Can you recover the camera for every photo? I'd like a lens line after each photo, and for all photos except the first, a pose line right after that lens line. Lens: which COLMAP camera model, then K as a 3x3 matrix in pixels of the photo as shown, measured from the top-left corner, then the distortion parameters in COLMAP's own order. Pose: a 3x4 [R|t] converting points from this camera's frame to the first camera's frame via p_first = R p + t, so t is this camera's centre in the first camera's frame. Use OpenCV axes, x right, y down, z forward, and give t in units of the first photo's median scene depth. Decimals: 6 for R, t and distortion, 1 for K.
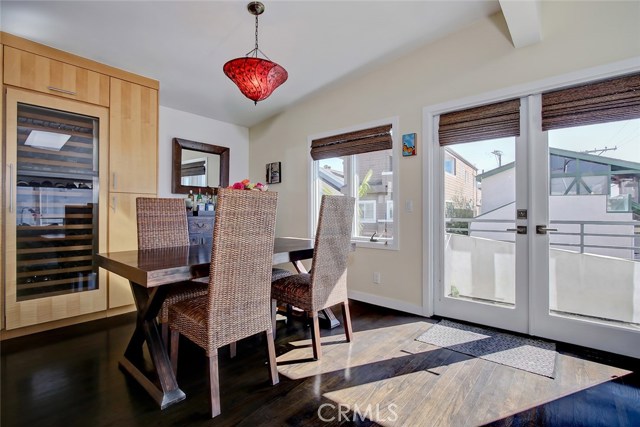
lens RADIAL K [[300.1, 0, 314.6], [0, 300.1, 209.6], [0, 0, 1]] dist [-0.002532, 0.001768]
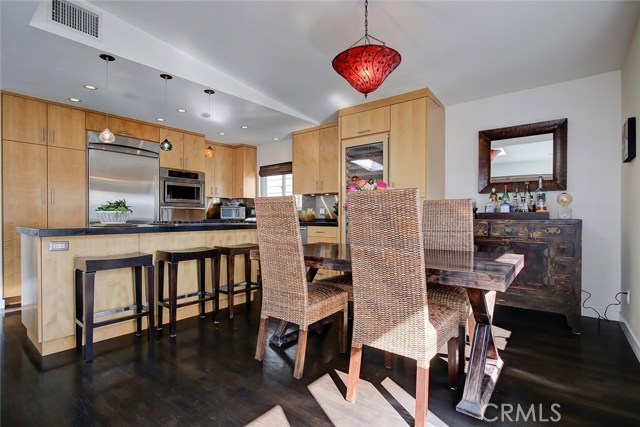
lens RADIAL K [[308.3, 0, 319.3], [0, 308.3, 218.8], [0, 0, 1]] dist [-0.008825, -0.000323]
pose [[0.055663, 0.010480, -0.998395, 0.566896], [0.012087, 0.999865, 0.011169, 0.007499], [0.998376, -0.012689, 0.055528, 0.611751]]
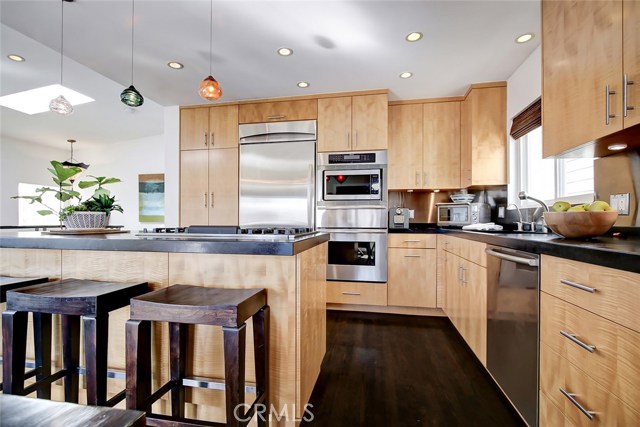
lens RADIAL K [[300.1, 0, 317.9], [0, 300.1, 217.8], [0, 0, 1]] dist [-0.002532, 0.001768]
pose [[-0.854918, -0.005189, -0.518737, -0.474452], [0.005823, 0.999791, -0.019598, 0.014677], [0.518730, -0.019775, -0.854709, 0.836774]]
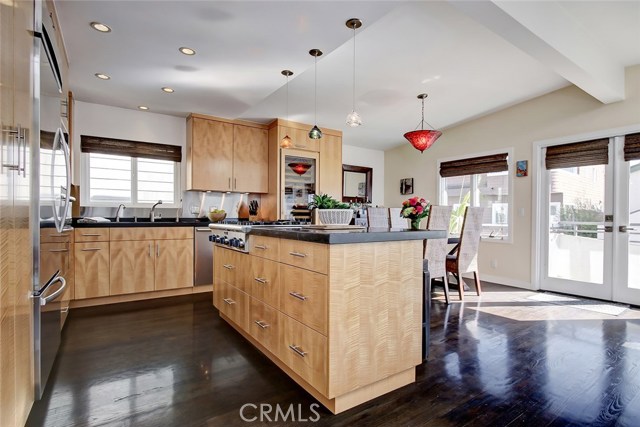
lens RADIAL K [[322.1, 0, 318.0], [0, 322.1, 216.6], [0, 0, 1]] dist [-0.005388, -0.001240]
pose [[0.968854, 0.007061, -0.247531, -0.242594], [-0.003619, 0.999890, 0.014357, -0.008922], [0.247605, -0.013014, 0.968774, -0.717556]]
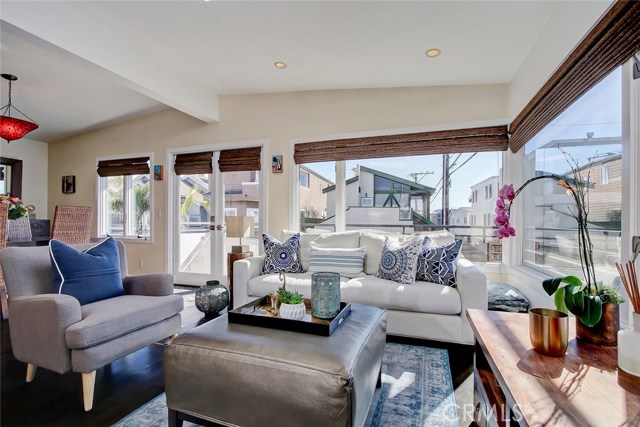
lens RADIAL K [[300.1, 0, 317.9], [0, 300.1, 218.6], [0, 0, 1]] dist [-0.002532, 0.001768]
pose [[0.933043, 0.007758, 0.359682, 0.539095], [-0.009792, 0.999945, 0.003833, 0.001623], [-0.359632, -0.007098, 0.933067, -0.712956]]
